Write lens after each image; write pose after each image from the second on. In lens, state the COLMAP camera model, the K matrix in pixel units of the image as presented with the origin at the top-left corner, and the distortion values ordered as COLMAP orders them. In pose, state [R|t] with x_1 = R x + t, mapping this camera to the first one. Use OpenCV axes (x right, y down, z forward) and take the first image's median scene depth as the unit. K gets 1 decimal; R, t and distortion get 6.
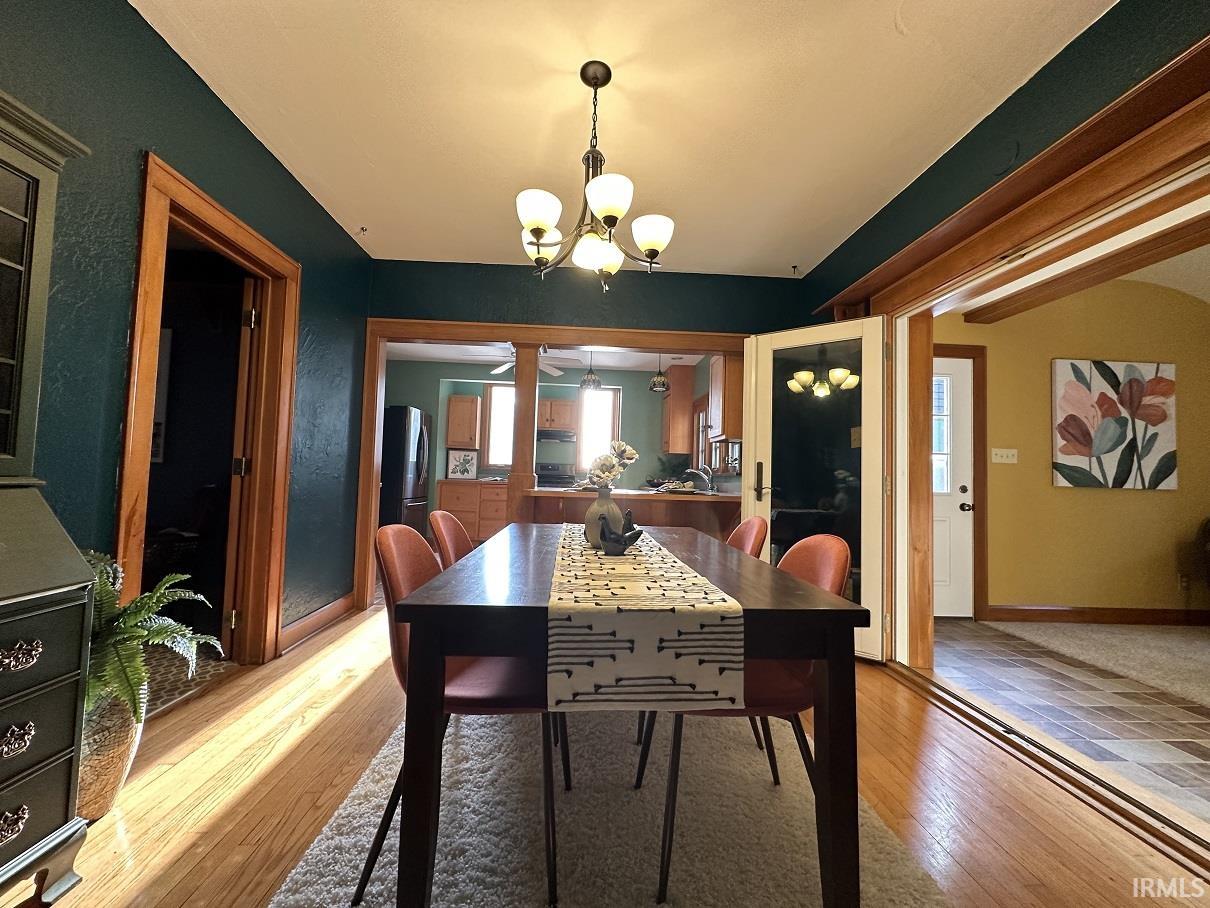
lens RADIAL K [[479.2, 0, 603.7], [0, 479.2, 453.7], [0, 0, 1]] dist [-0.002178, 0.000215]
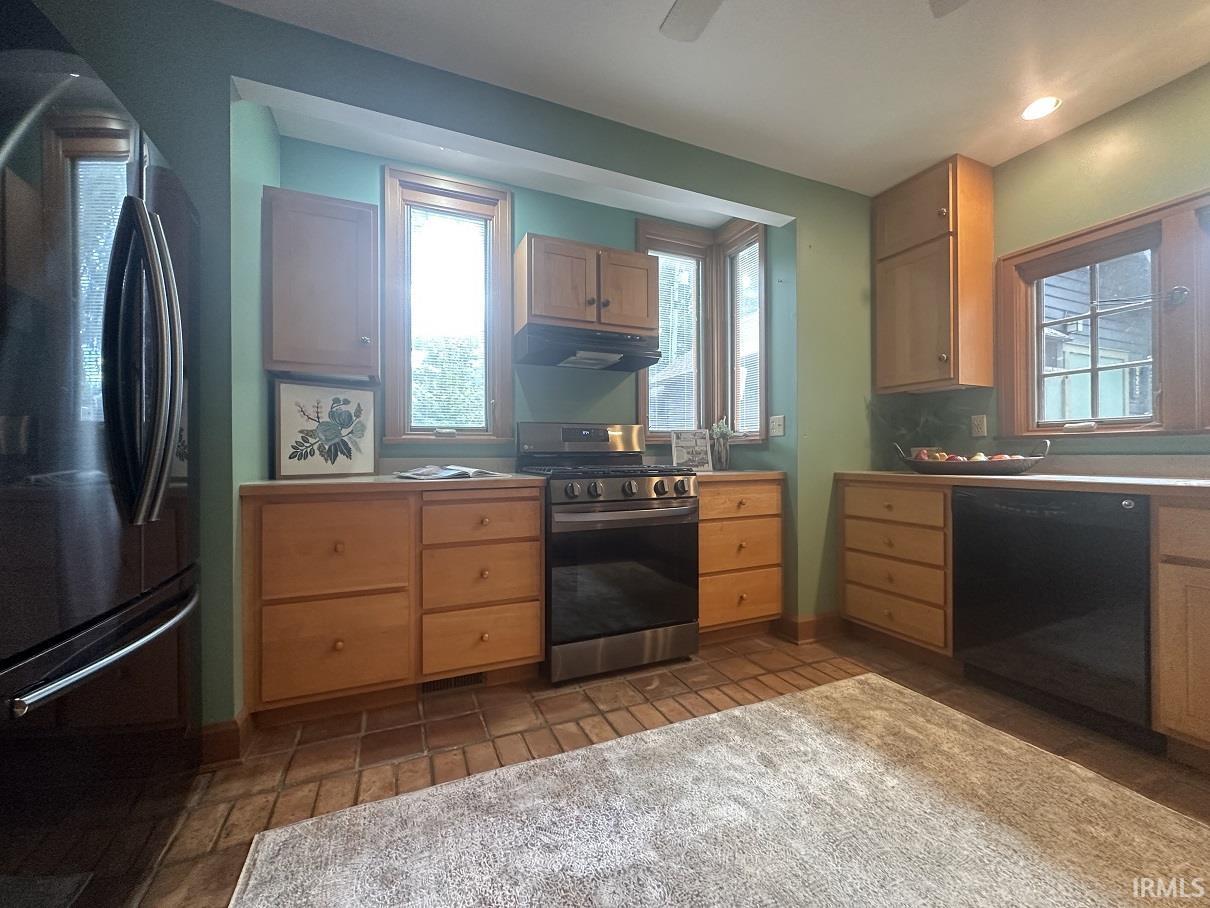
lens RADIAL K [[479.2, 0, 603.7], [0, 479.2, 453.7], [0, 0, 1]] dist [-0.002178, 0.000215]
pose [[0.938639, -0.032389, 0.343376, -0.235113], [0.016313, 0.998636, 0.049604, 0.025998], [-0.344514, -0.040959, 0.937887, 0.648359]]
